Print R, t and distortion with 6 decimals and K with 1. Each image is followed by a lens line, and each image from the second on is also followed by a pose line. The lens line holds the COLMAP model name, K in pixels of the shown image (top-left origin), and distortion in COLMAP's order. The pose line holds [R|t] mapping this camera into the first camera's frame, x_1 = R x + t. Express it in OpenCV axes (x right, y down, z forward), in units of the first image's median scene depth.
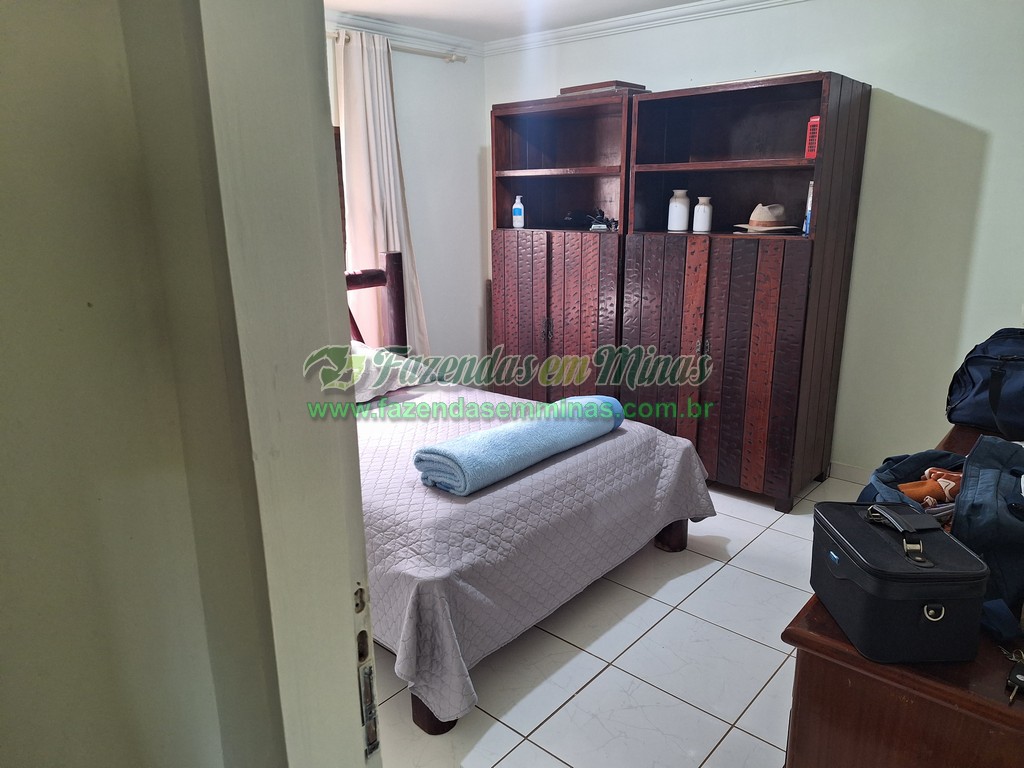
lens RADIAL K [[713.3, 0, 512.0], [0, 713.3, 384.0], [0, 0, 1]] dist [0.085513, -0.100719]
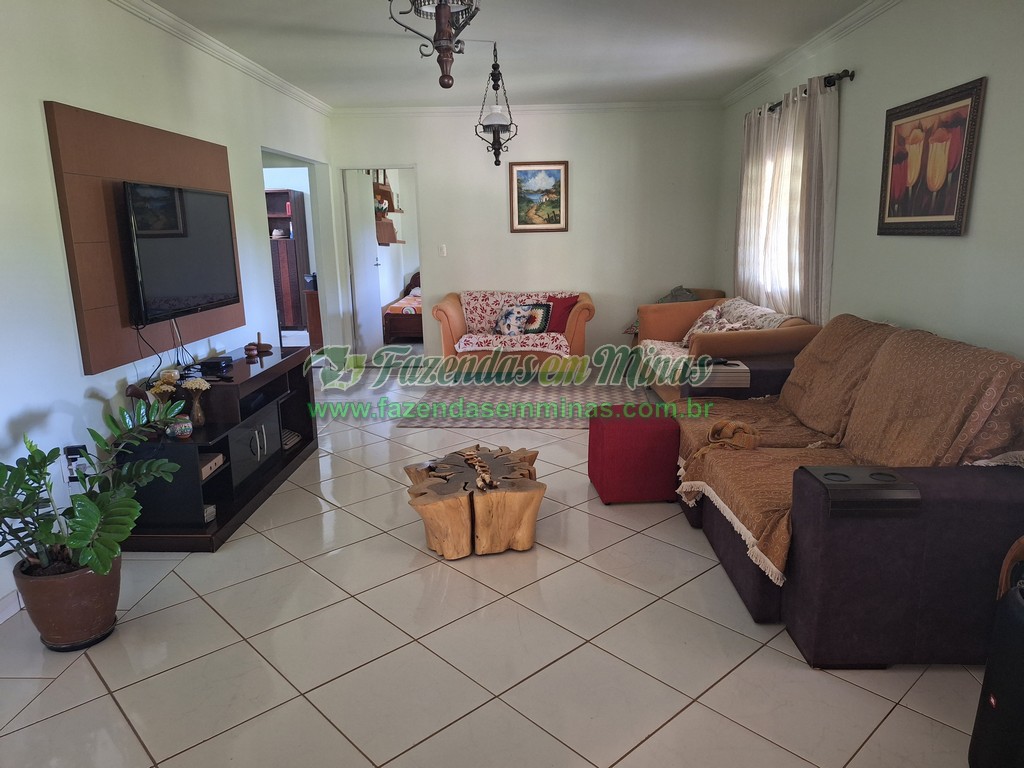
lens RADIAL K [[713.3, 0, 512.0], [0, 713.3, 384.0], [0, 0, 1]] dist [0.085513, -0.100719]
pose [[0.996627, 0.011340, -0.081277, 1.608922], [-0.014236, 0.999281, -0.035145, 0.514354], [0.080820, 0.036183, 0.996072, -1.990982]]
